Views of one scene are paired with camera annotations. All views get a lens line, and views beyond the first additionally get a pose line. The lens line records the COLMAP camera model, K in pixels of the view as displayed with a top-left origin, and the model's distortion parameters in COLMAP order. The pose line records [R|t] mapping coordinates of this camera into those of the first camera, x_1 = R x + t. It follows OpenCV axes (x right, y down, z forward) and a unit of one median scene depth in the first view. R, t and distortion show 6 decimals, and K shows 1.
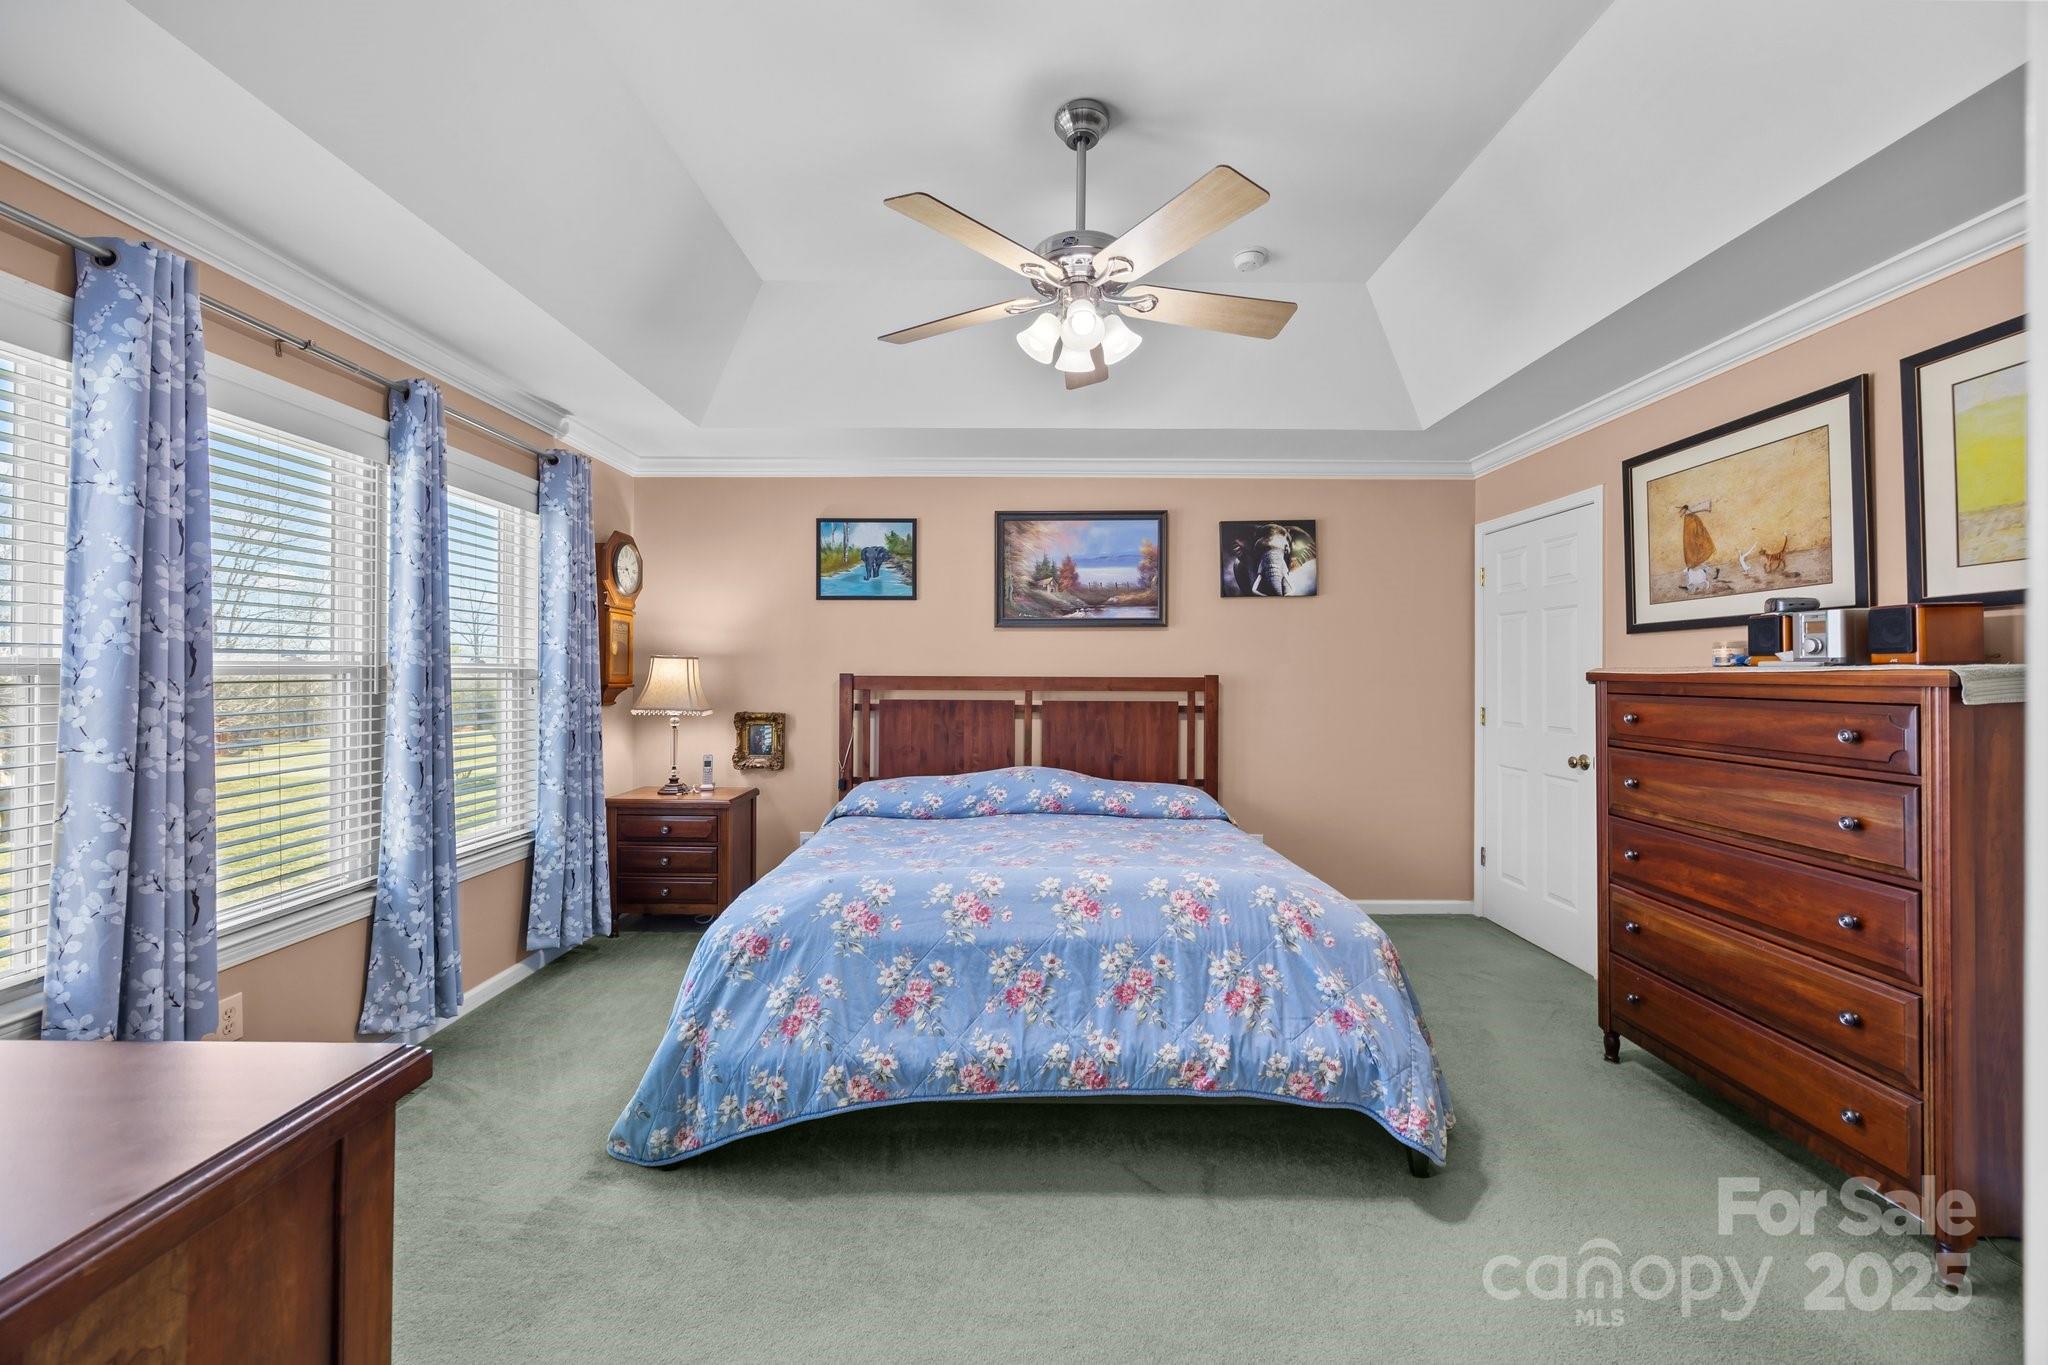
lens RADIAL K [[788.6, 0, 1027.8], [0, 788.6, 671.5], [0, 0, 1]] dist [-0.000744, -0.001375]
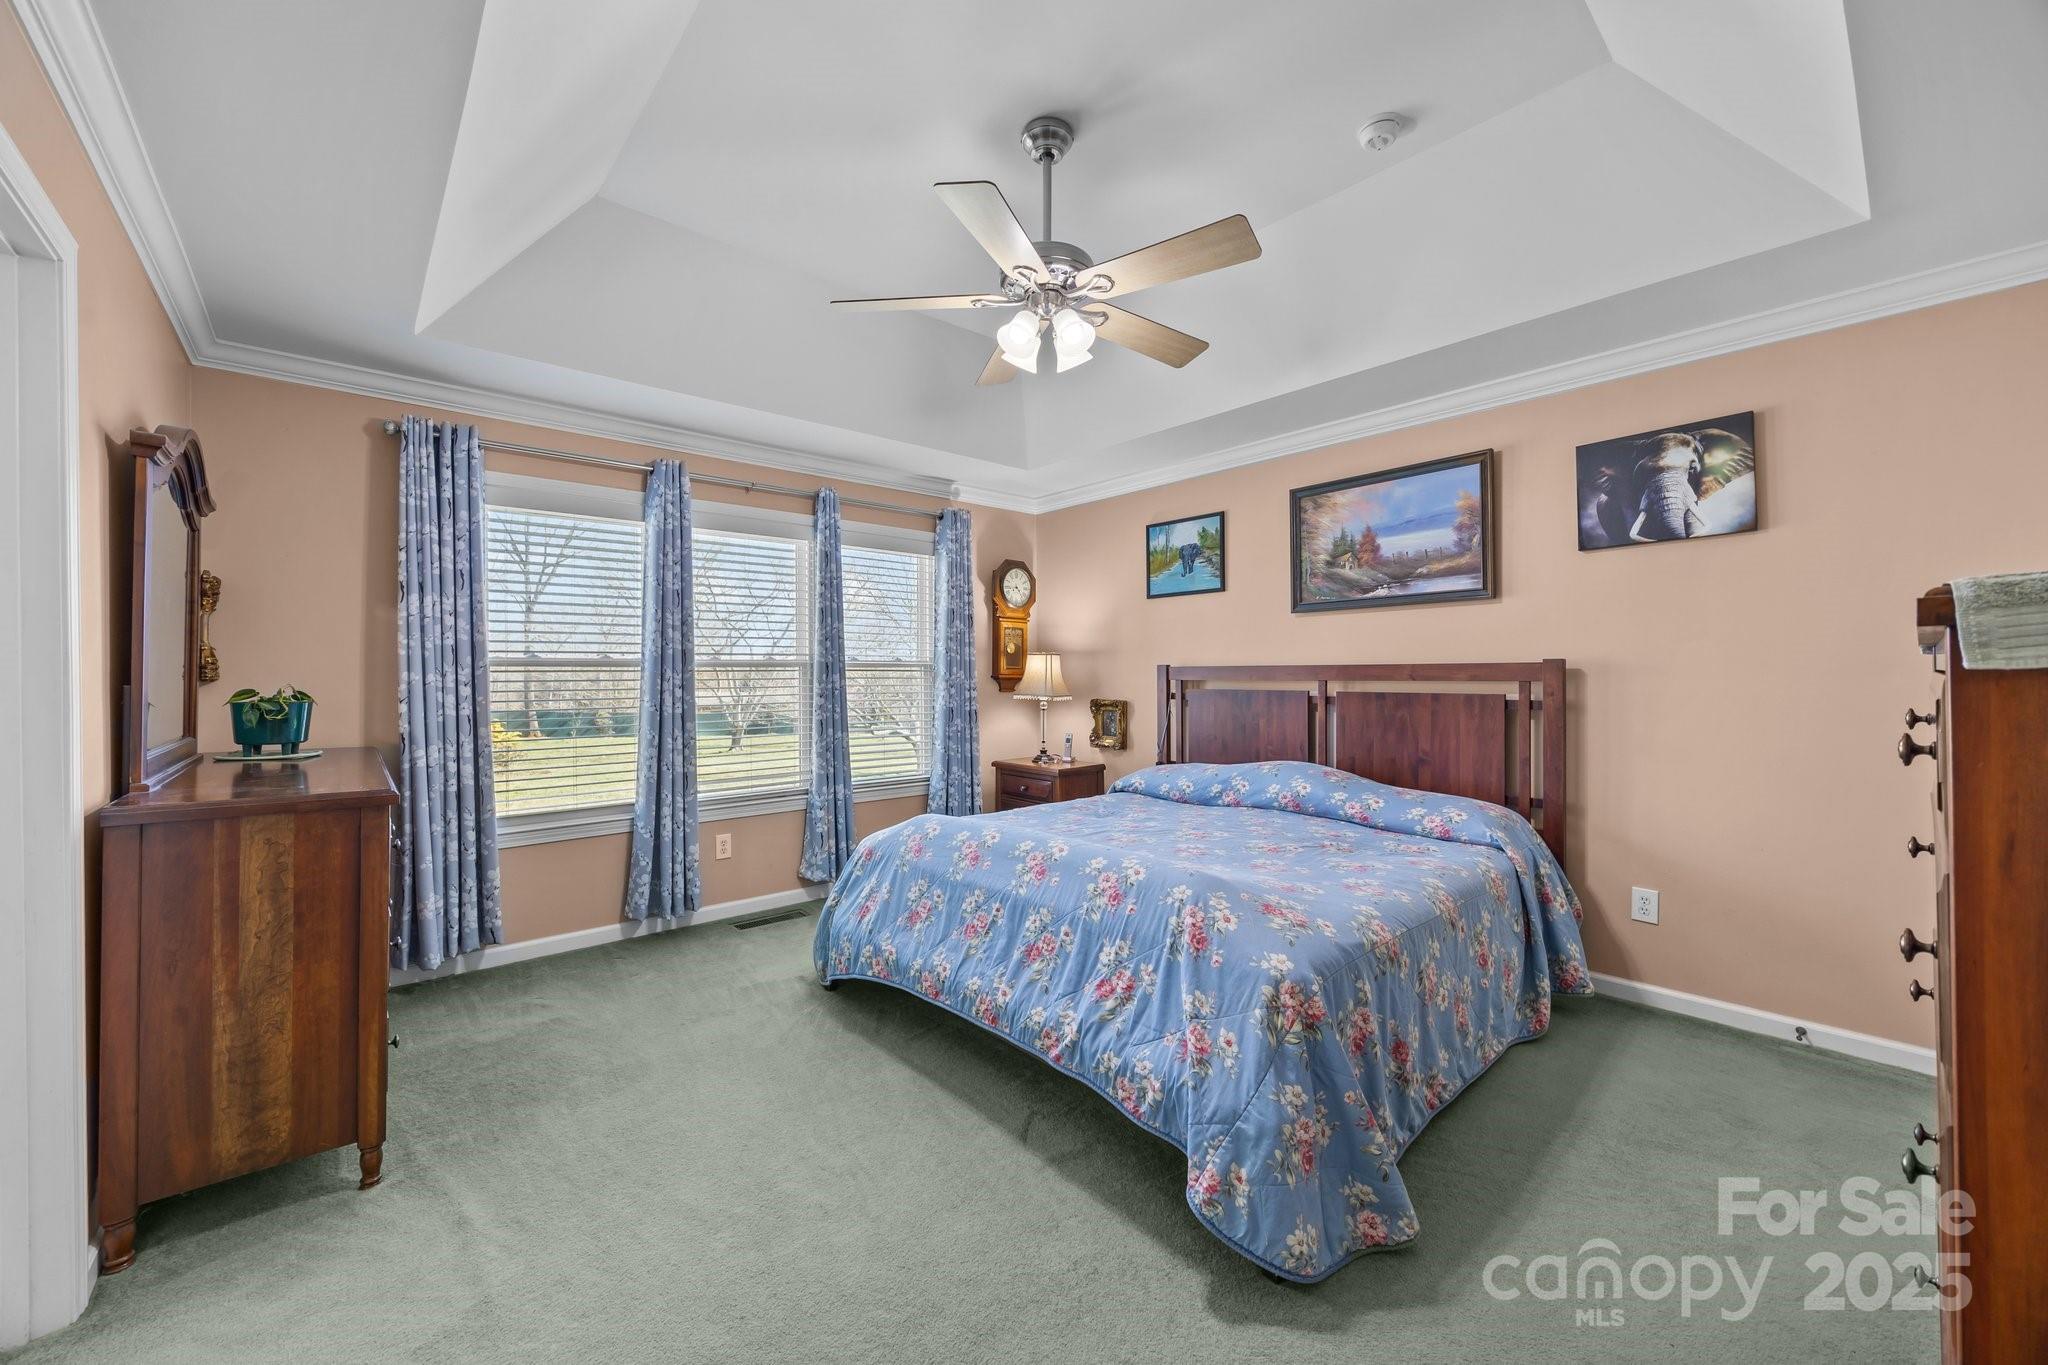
lens RADIAL K [[788.6, 0, 1036.6], [0, 788.6, 678.8], [0, 0, 1]] dist [-0.000744, -0.001375]
pose [[0.661182, -0.002912, -0.750220, 0.487938], [0.007768, 0.999965, 0.002964, 0.017847], [0.750185, -0.007787, 0.661182, 0.158275]]
